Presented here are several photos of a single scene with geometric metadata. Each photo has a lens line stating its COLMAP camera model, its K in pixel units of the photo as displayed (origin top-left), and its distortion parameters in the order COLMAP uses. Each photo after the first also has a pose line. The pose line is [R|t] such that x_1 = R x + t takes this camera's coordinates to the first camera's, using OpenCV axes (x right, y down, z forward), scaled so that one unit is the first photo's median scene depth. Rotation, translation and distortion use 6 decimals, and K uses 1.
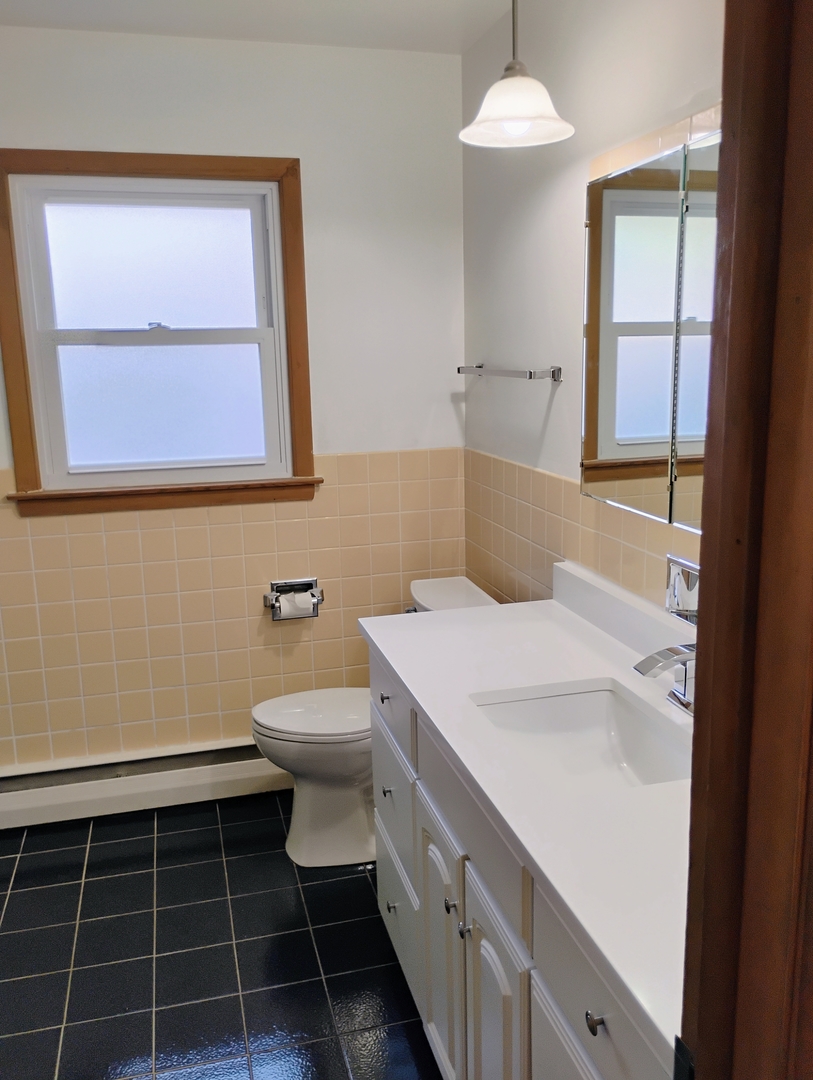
lens RADIAL K [[893.1, 0, 406.6], [0, 893.1, 540.1], [0, 0, 1]] dist [0.056216, -0.077392]
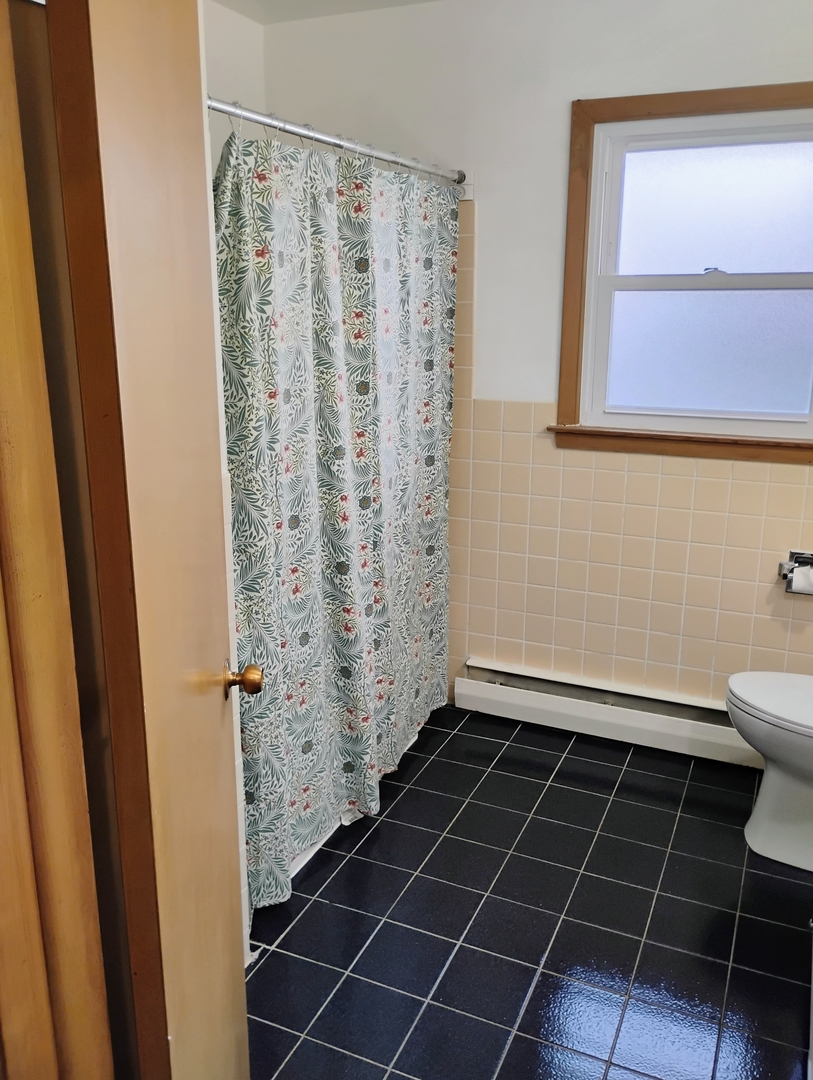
lens RADIAL K [[893.1, 0, 411.2], [0, 893.1, 528.8], [0, 0, 1]] dist [0.056216, -0.077392]
pose [[0.775726, 0.177188, -0.605685, 0.107019], [-0.148547, 0.984074, 0.097632, -0.007900], [0.613338, 0.014237, 0.789692, 0.026816]]
